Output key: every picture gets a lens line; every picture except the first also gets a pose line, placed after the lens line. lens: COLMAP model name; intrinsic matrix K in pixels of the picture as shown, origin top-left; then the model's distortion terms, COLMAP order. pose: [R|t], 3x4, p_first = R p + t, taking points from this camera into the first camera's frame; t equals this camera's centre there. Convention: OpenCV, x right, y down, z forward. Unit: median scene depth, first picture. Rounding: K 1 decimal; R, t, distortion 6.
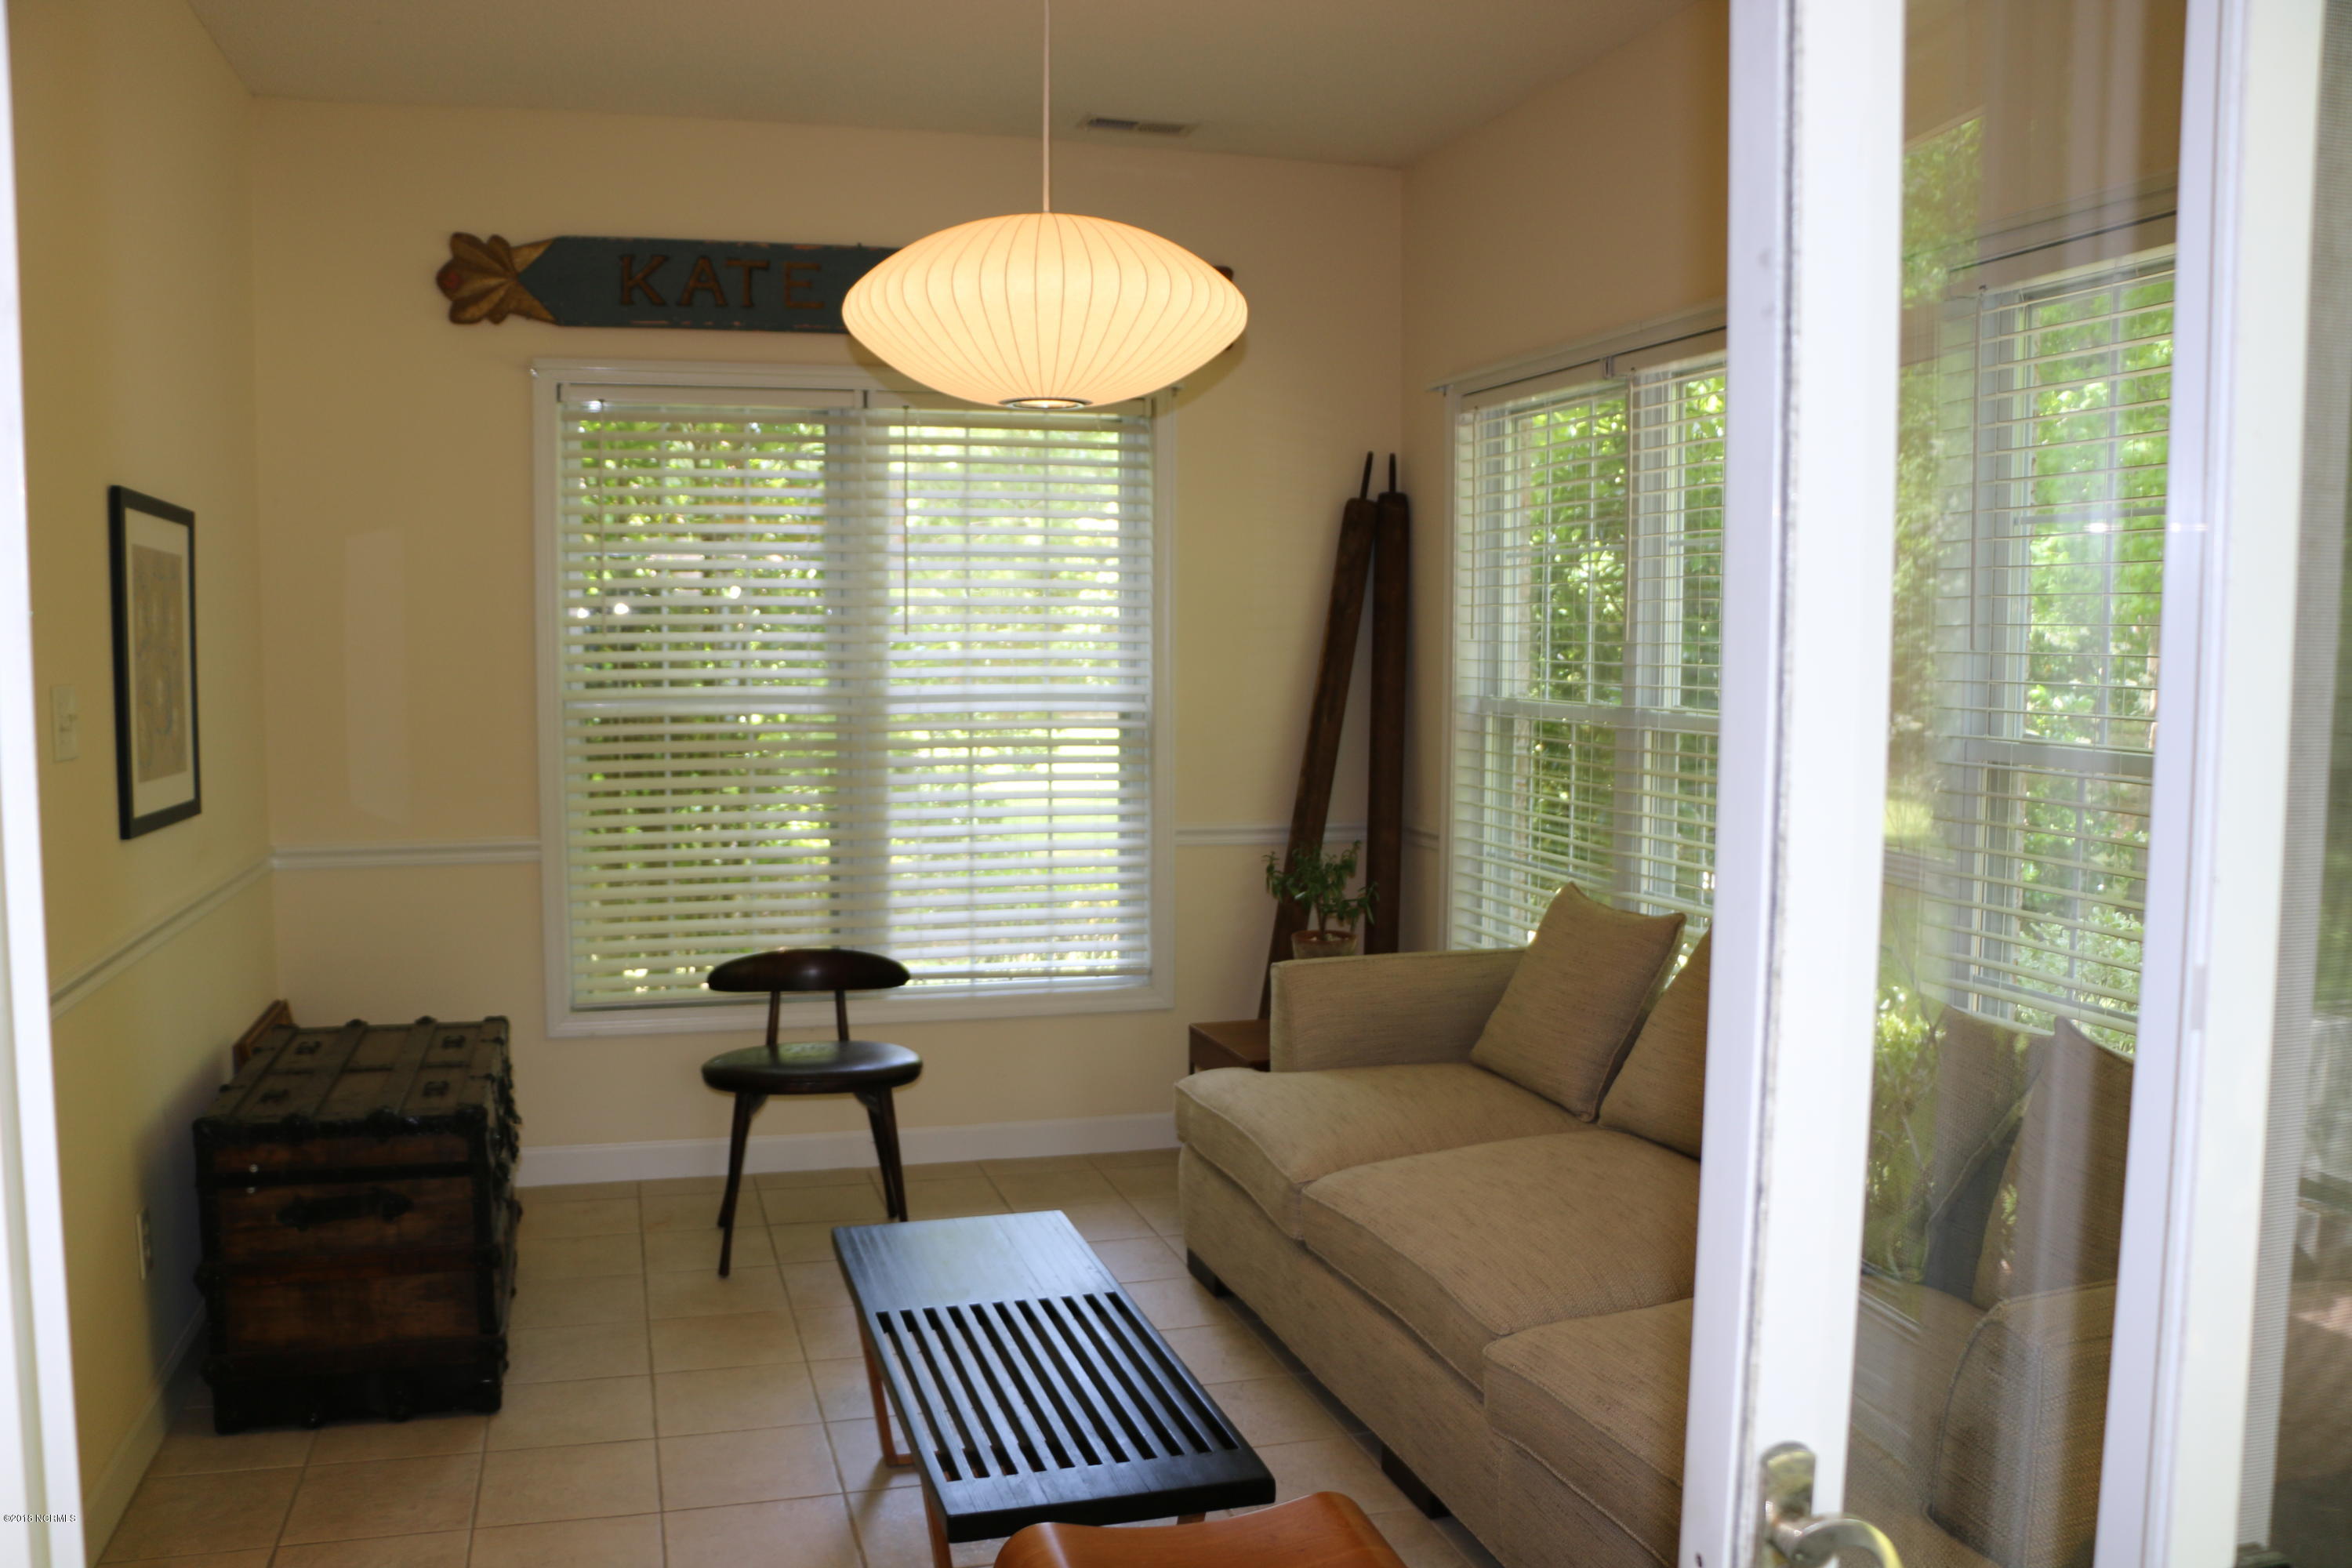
lens RADIAL K [[1927.7, 0, 1172.4], [0, 1927.7, 805.0], [0, 0, 1]] dist [-0.188796, 0.144623]
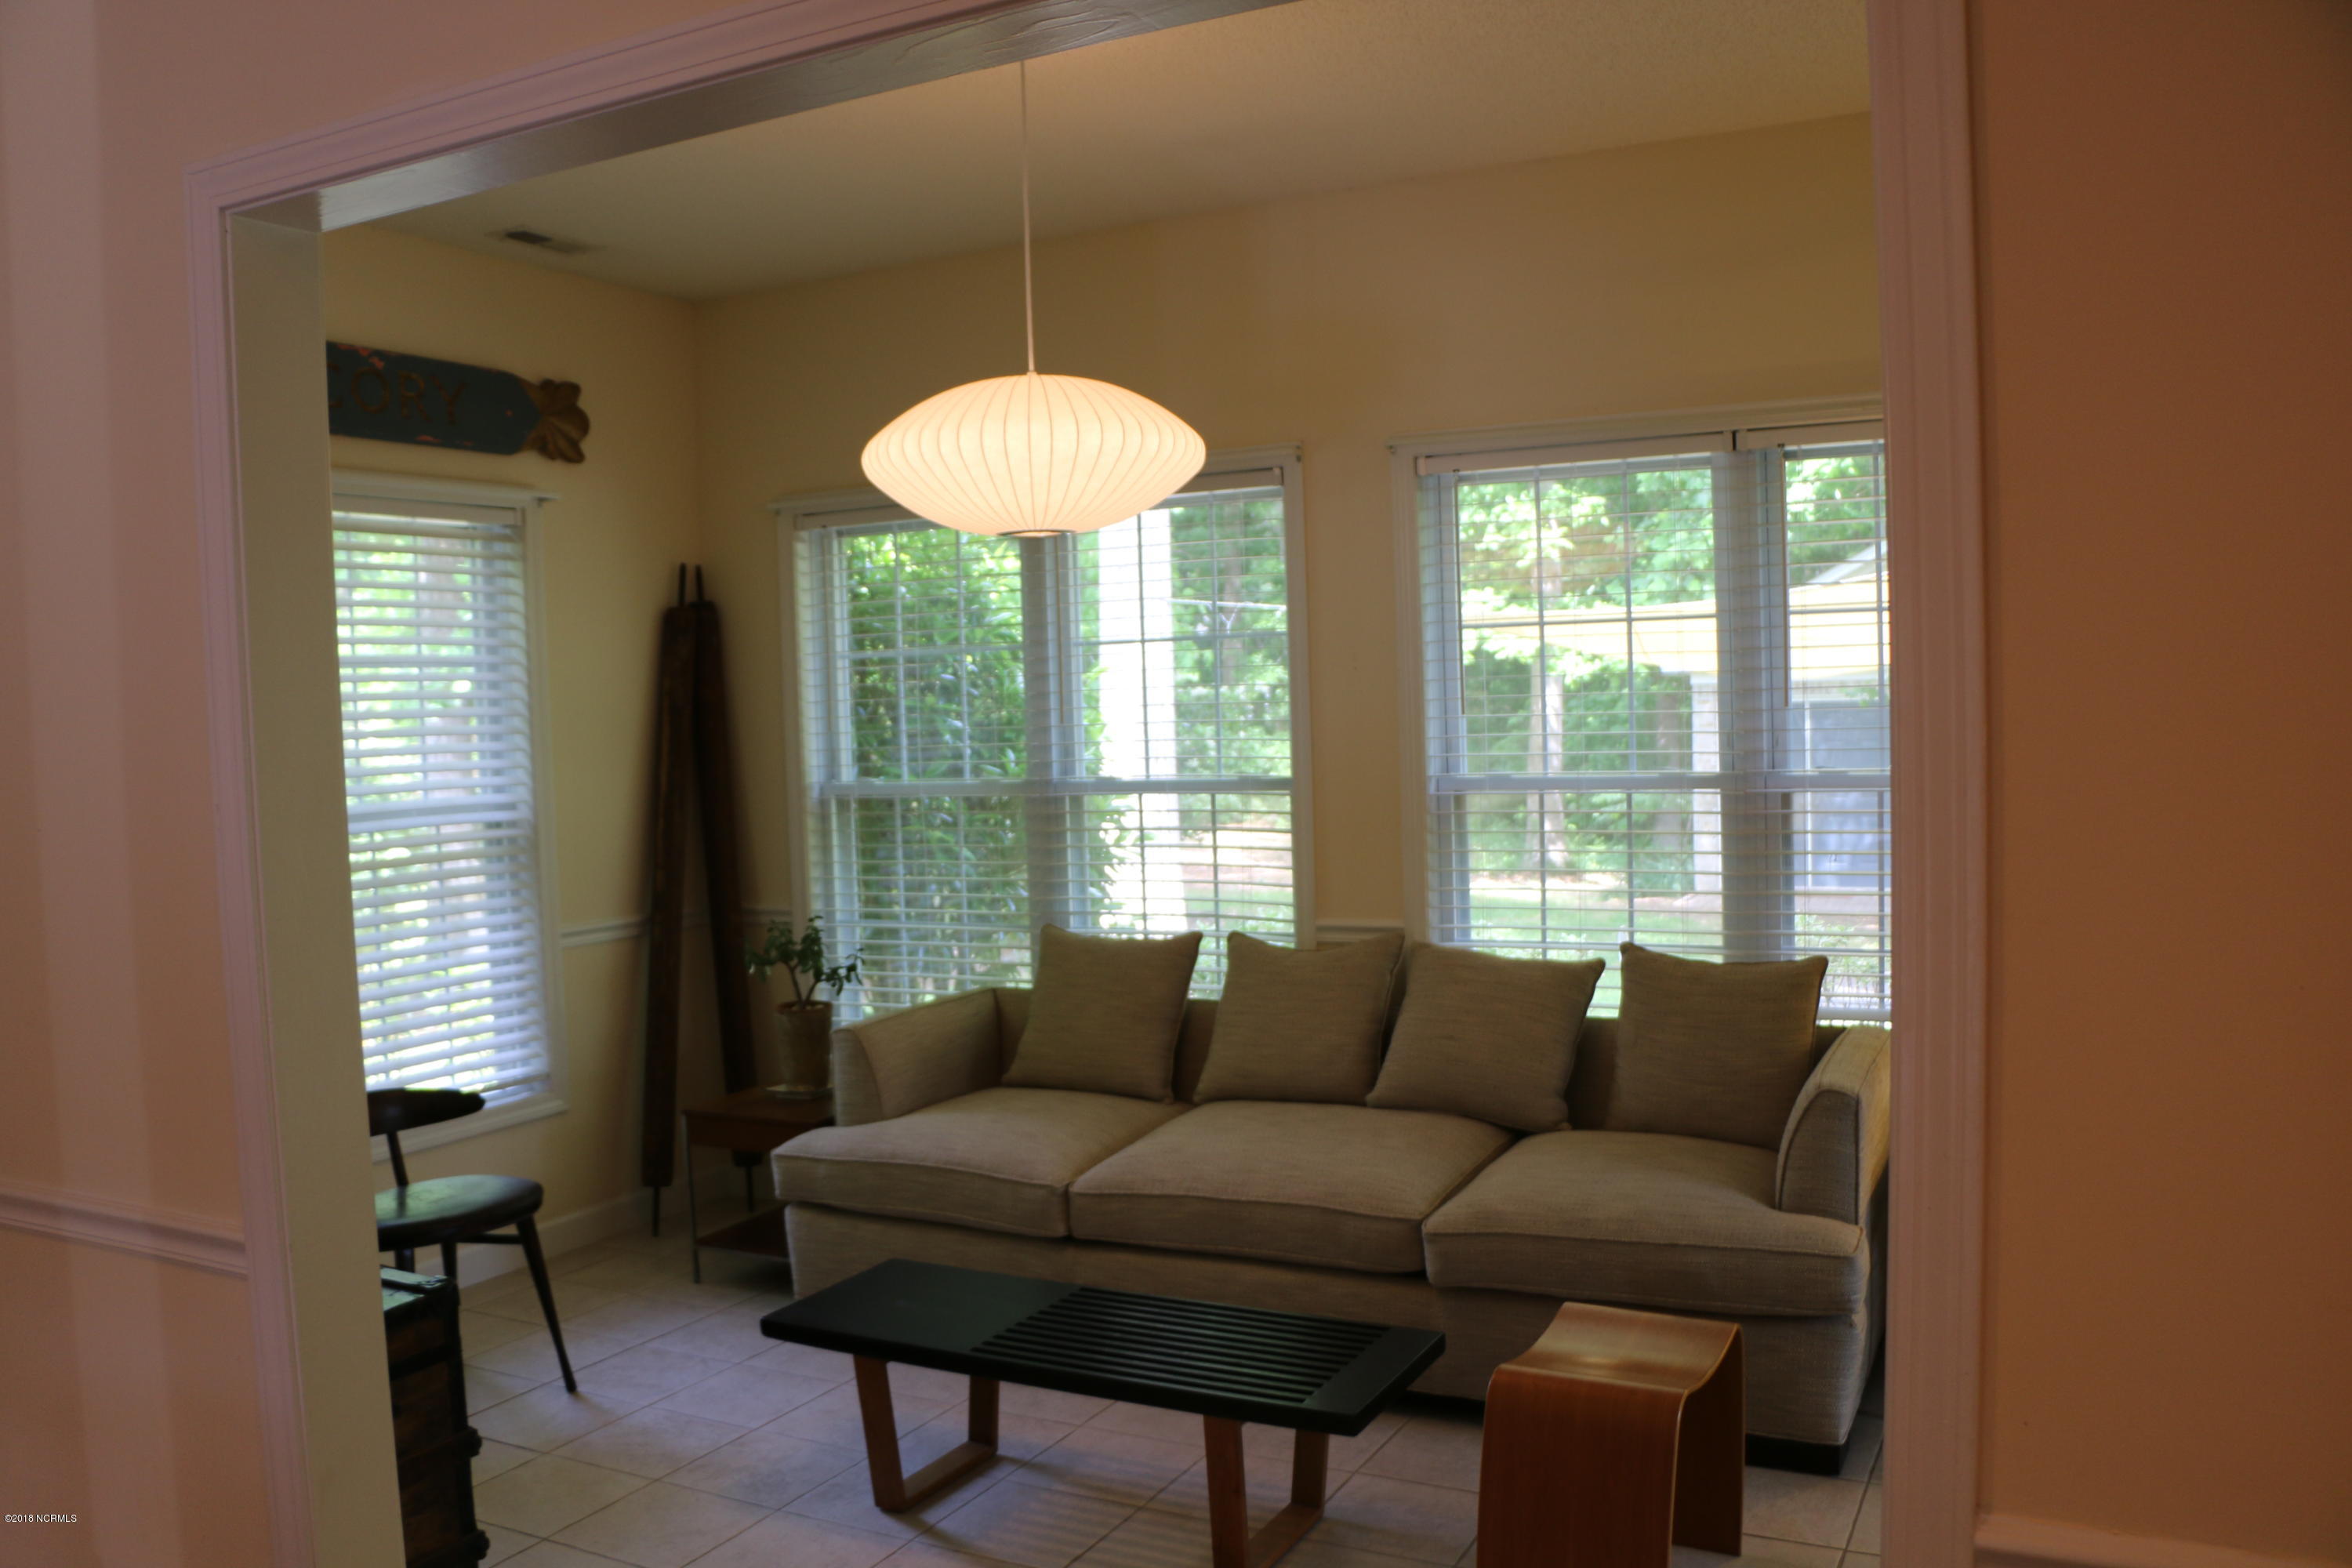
lens RADIAL K [[1927.7, 0, 1172.4], [0, 1927.7, 805.0], [0, 0, 1]] dist [-0.188796, 0.144623]
pose [[0.661886, -0.066292, 0.746667, -0.543216], [0.102206, 0.994761, -0.002282, -0.019653], [-0.742604, 0.077824, 0.665194, 0.098837]]
